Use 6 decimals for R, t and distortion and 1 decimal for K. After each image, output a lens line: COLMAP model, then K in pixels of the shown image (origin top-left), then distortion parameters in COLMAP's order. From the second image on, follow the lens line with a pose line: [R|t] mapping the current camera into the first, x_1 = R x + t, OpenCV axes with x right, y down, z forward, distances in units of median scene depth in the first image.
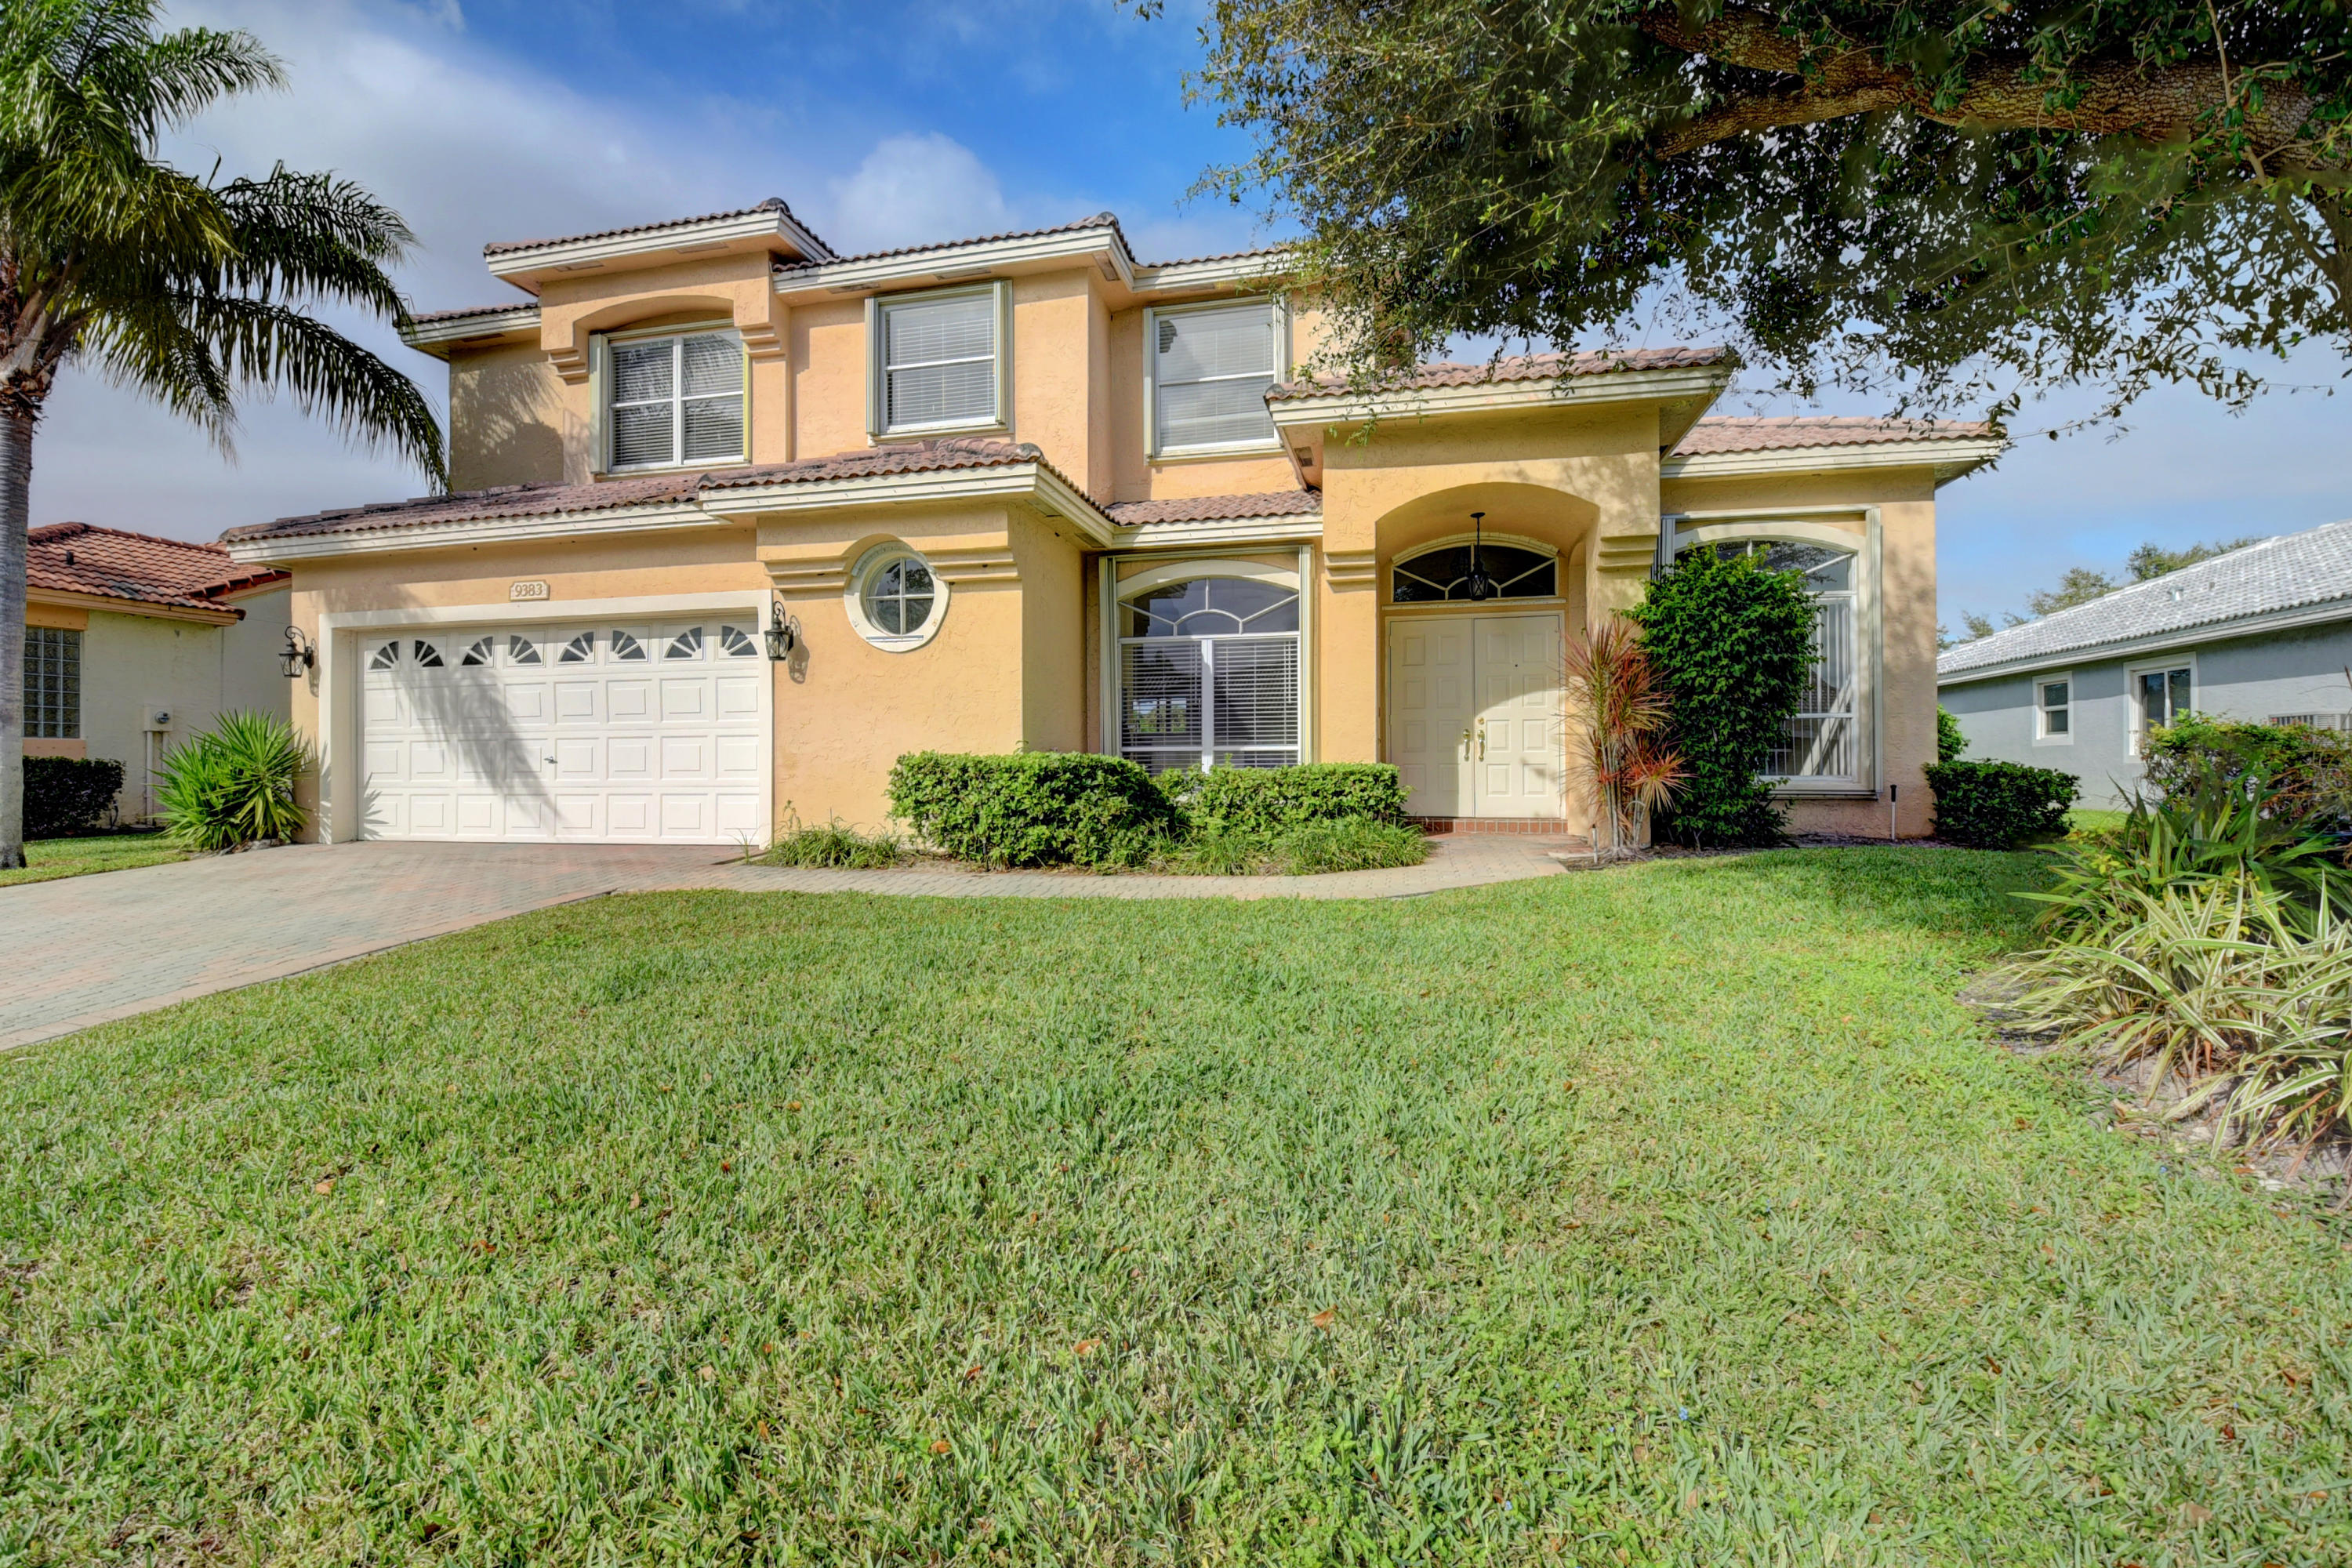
lens RADIAL K [[1026.2, 0, 1167.6], [0, 1026.2, 764.1], [0, 0, 1]] dist [0.009687, -0.022782]
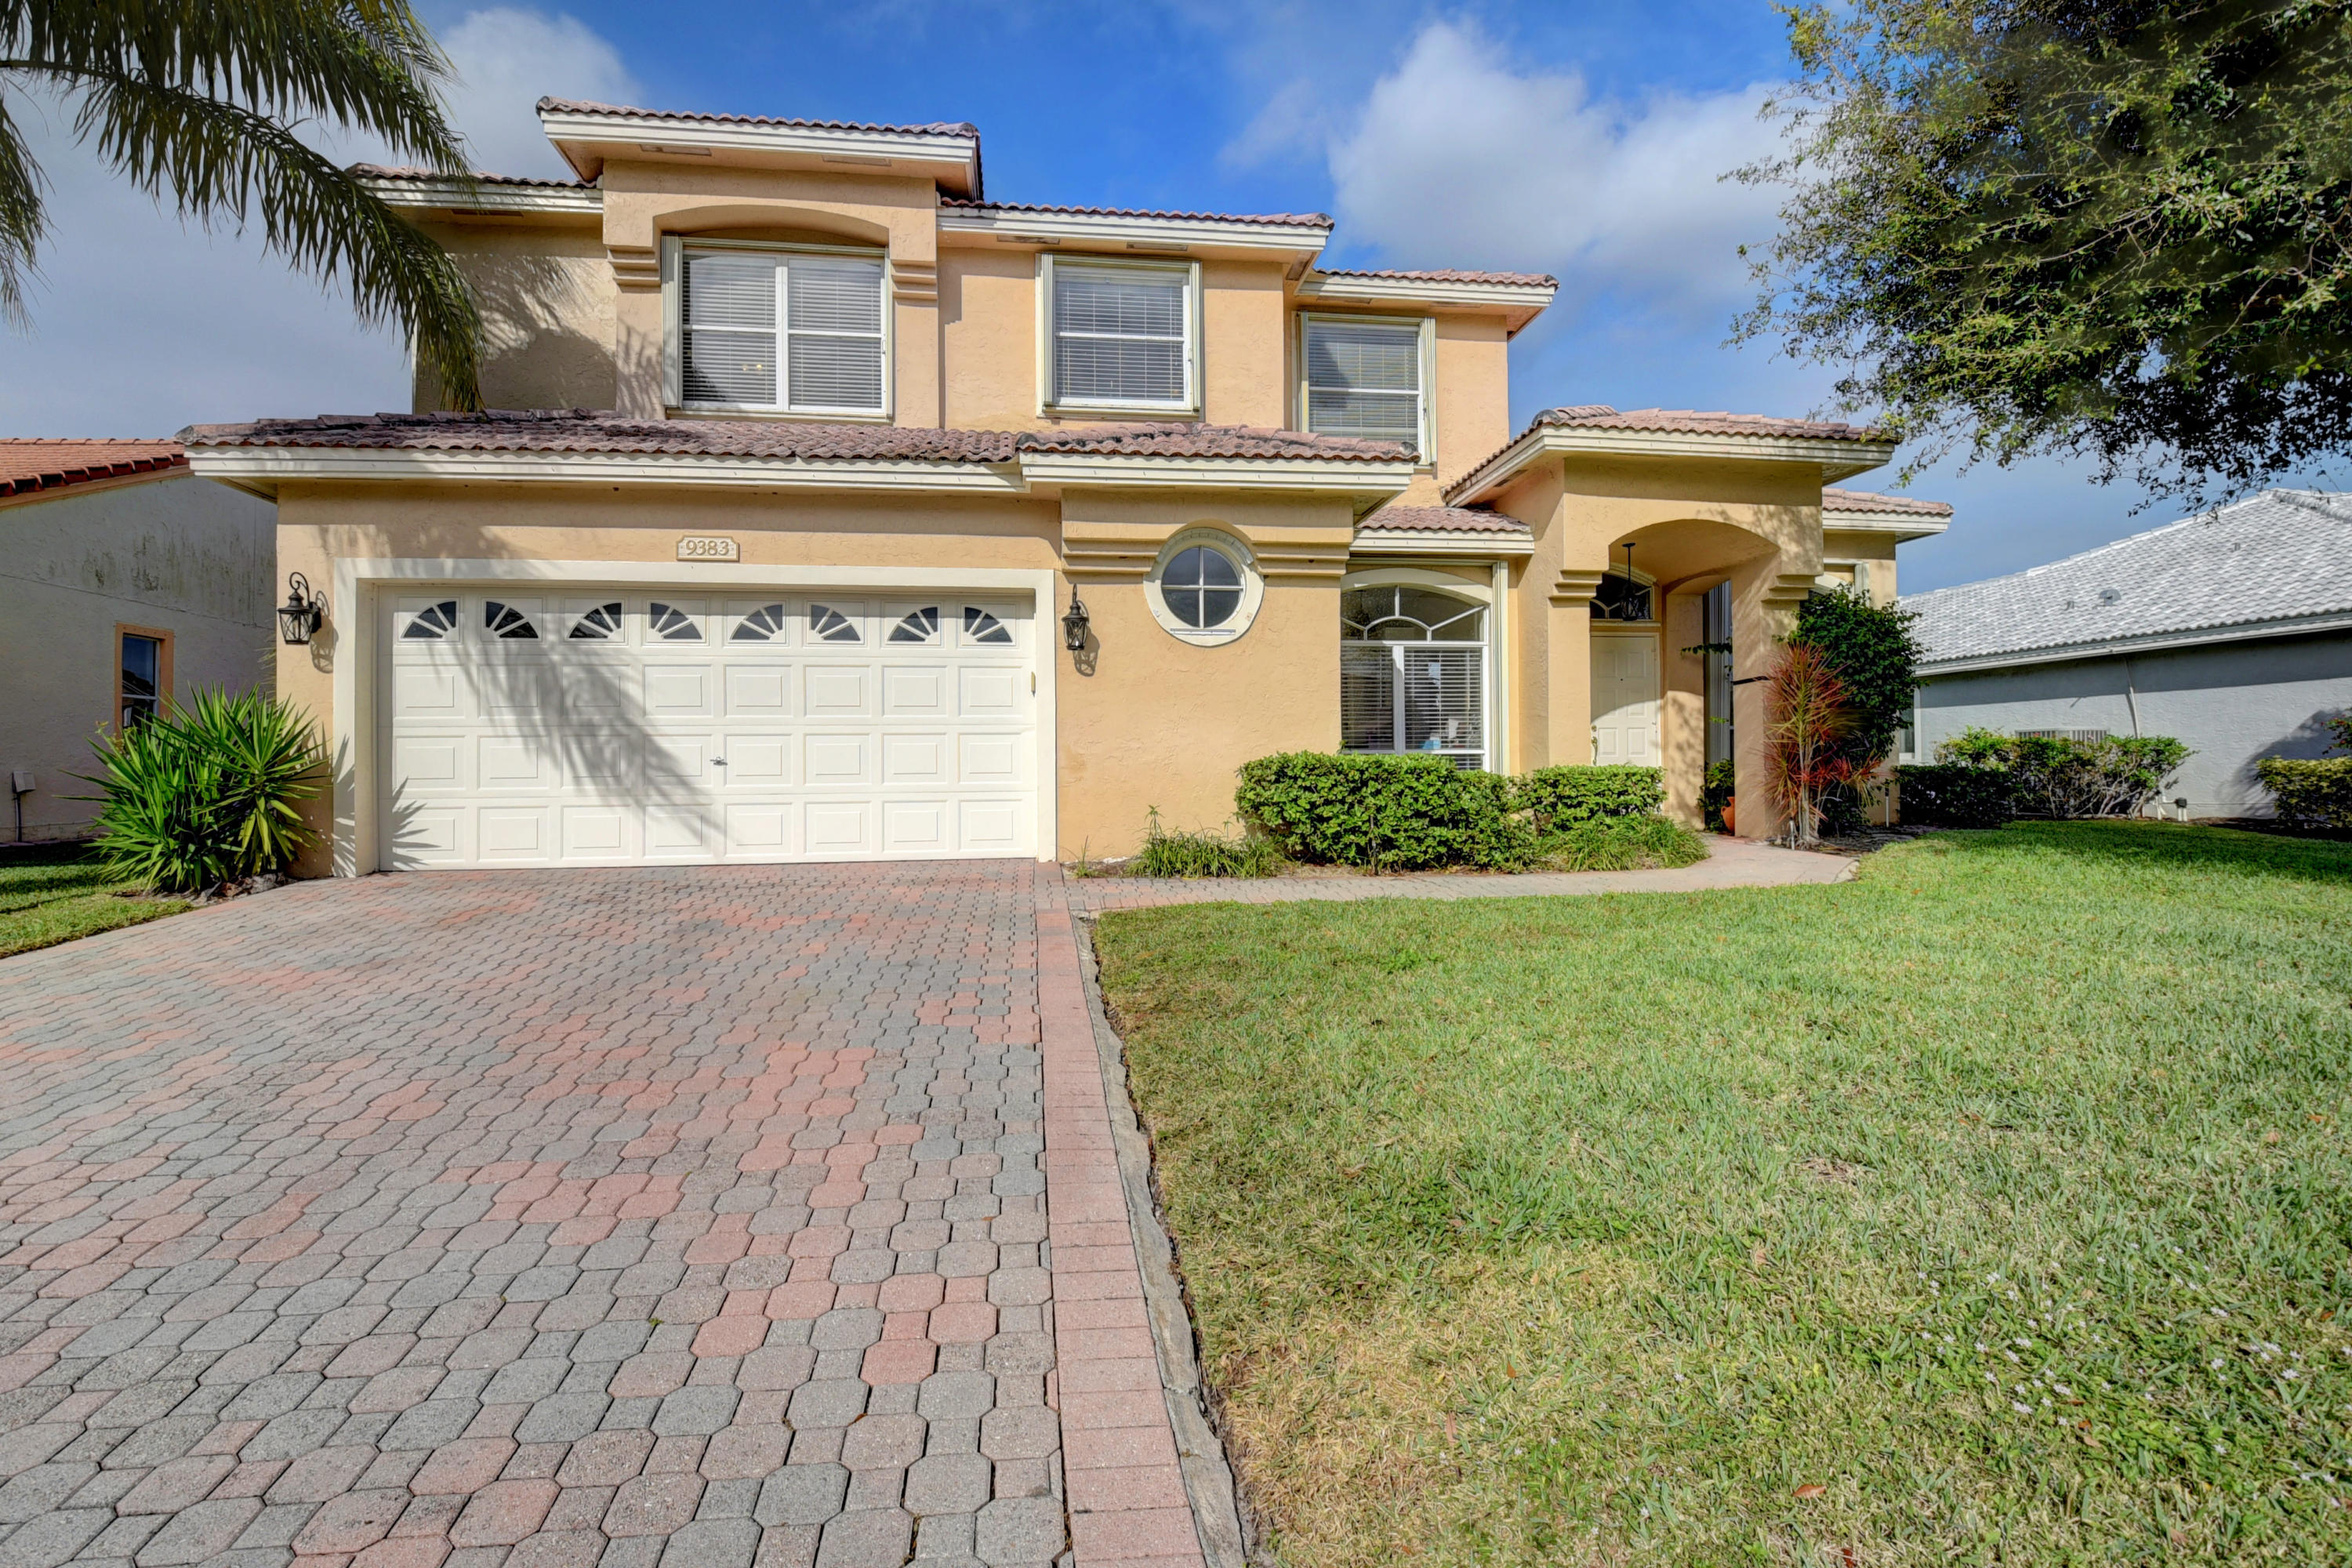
lens RADIAL K [[1036.6, 0, 1165.0], [0, 1036.6, 764.6], [0, 0, 1]] dist [0.016804, -0.025902]
pose [[0.934657, 0.001307, 0.355549, -0.557909], [0.001769, 0.999964, -0.008326, 0.005993], [-0.355547, 0.008411, 0.934621, 0.114672]]
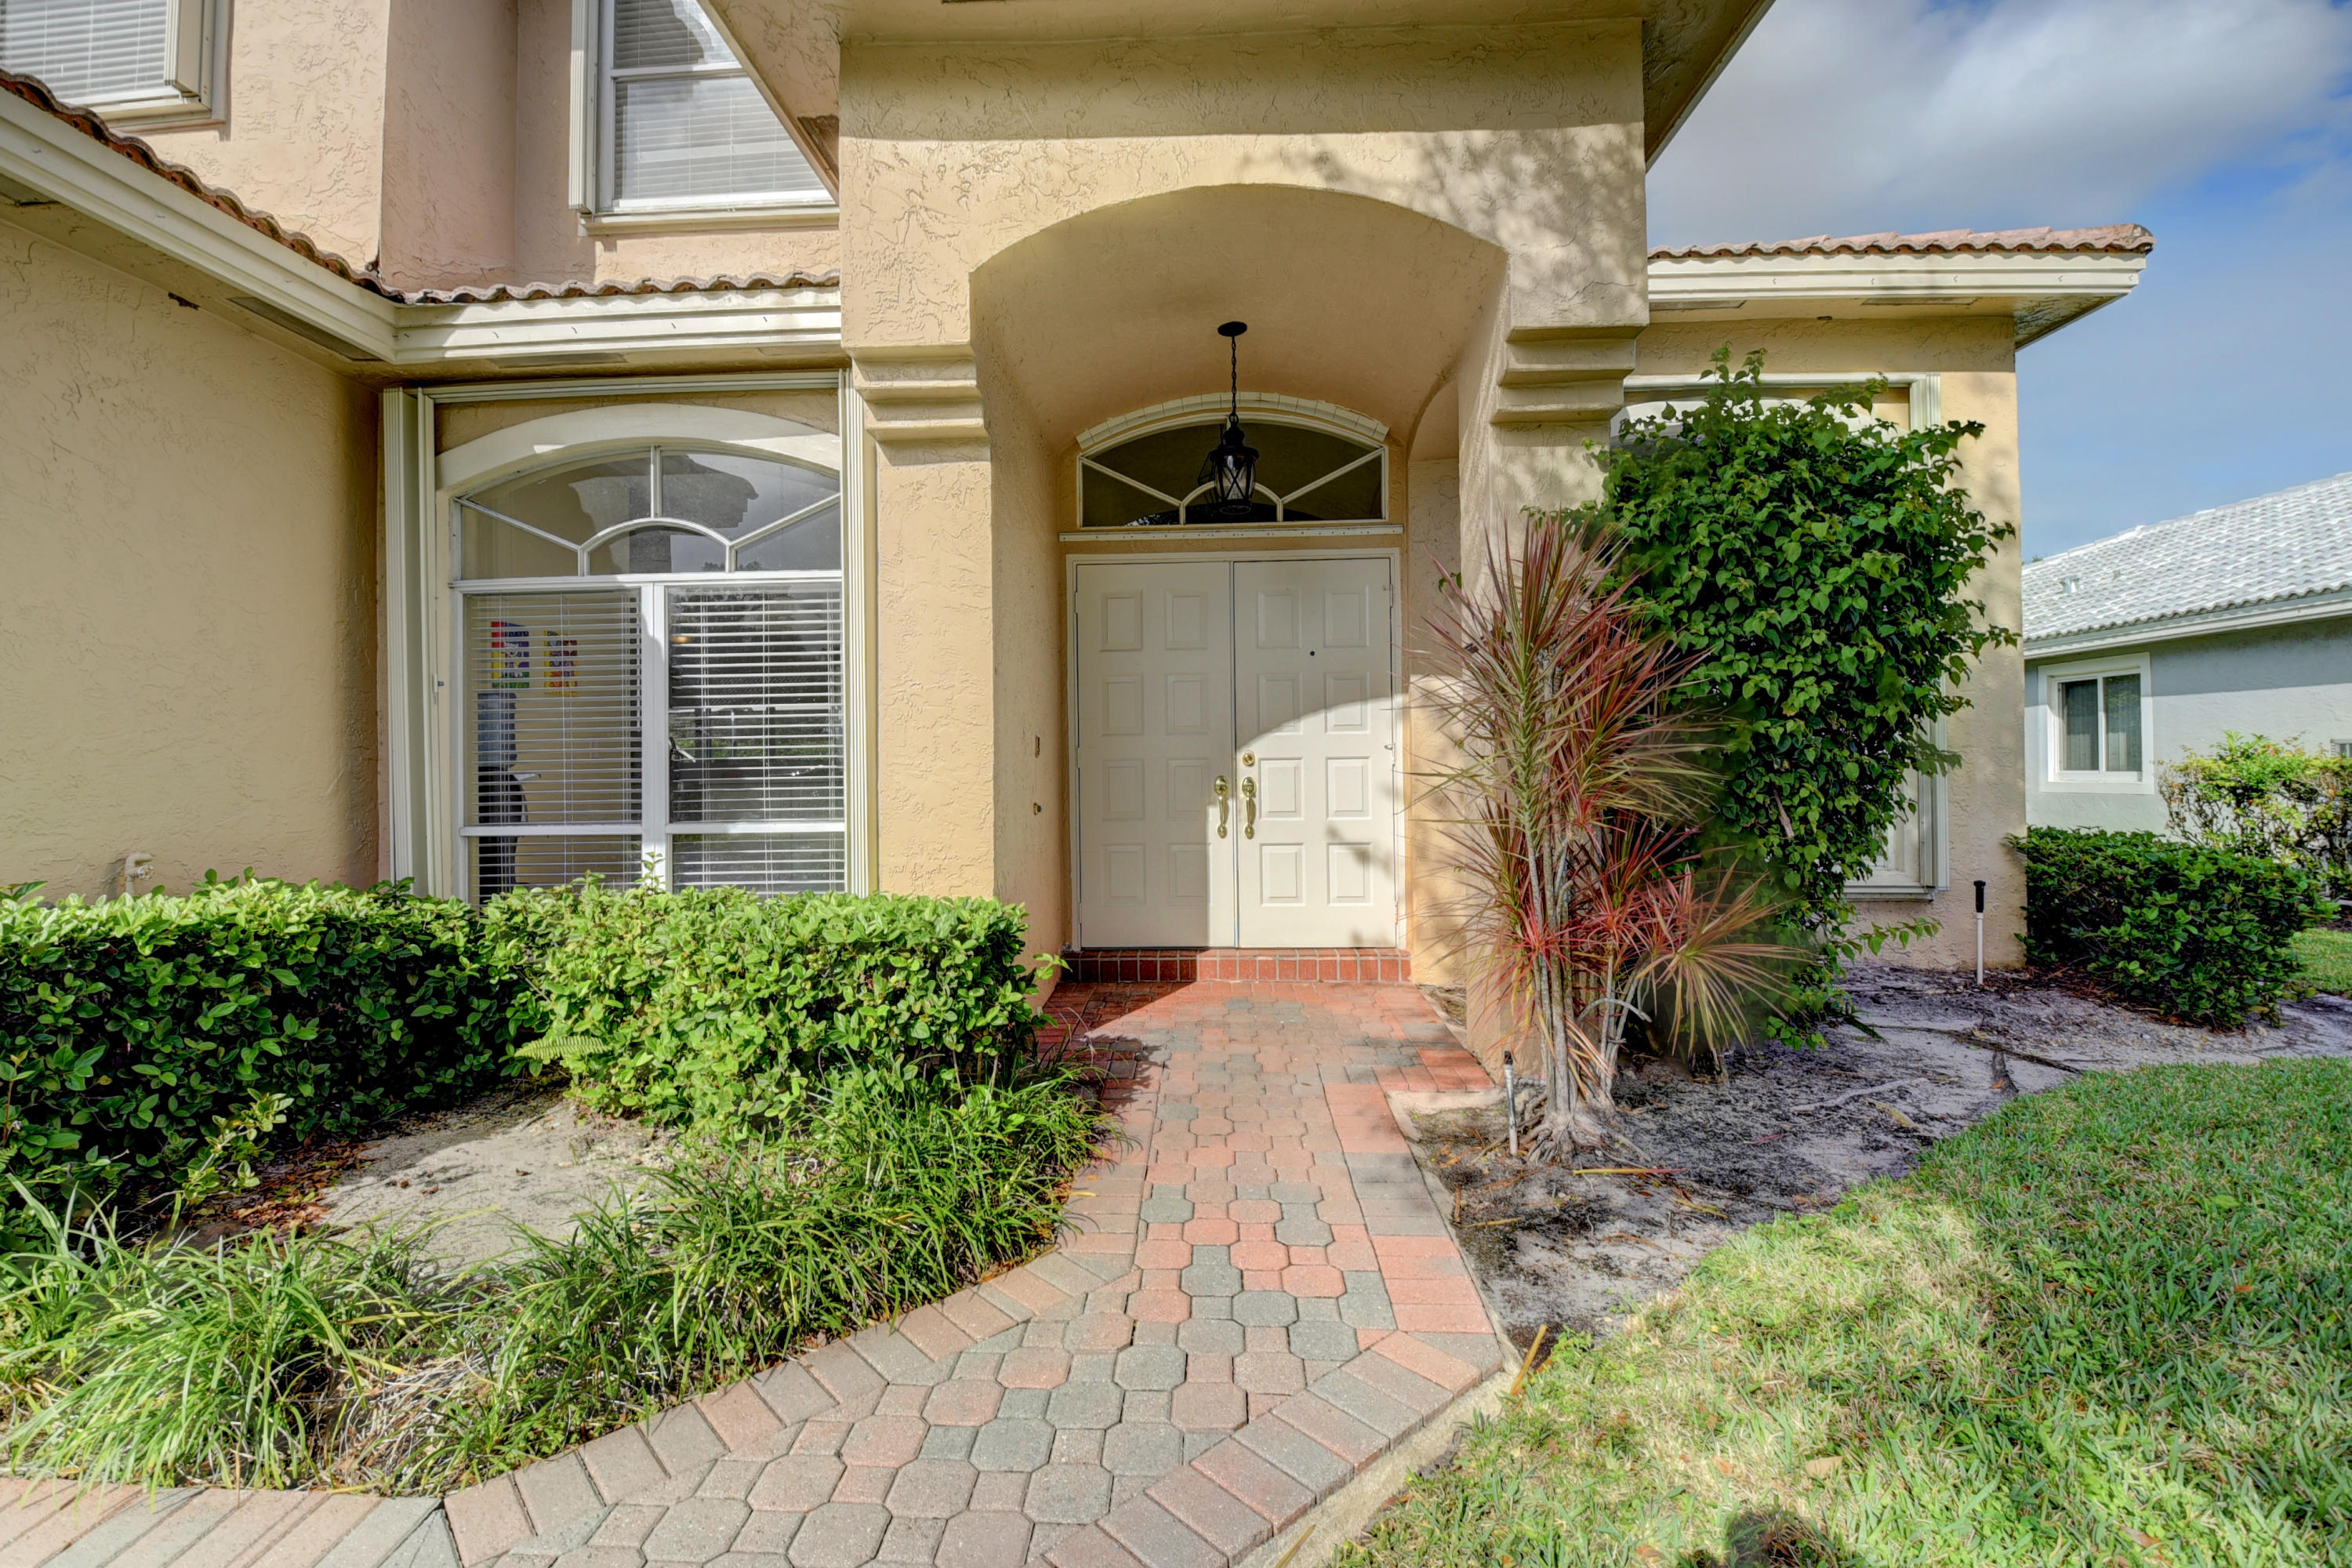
lens RADIAL K [[1020.4, 0, 1164.4], [0, 1020.4, 751.1], [0, 0, 1]] dist [0.021902, -0.023053]
pose [[0.982135, -0.004411, 0.188126, 0.176009], [0.007253, 0.999870, -0.014420, -0.041651], [-0.188038, 0.015527, 0.982039, 0.529815]]
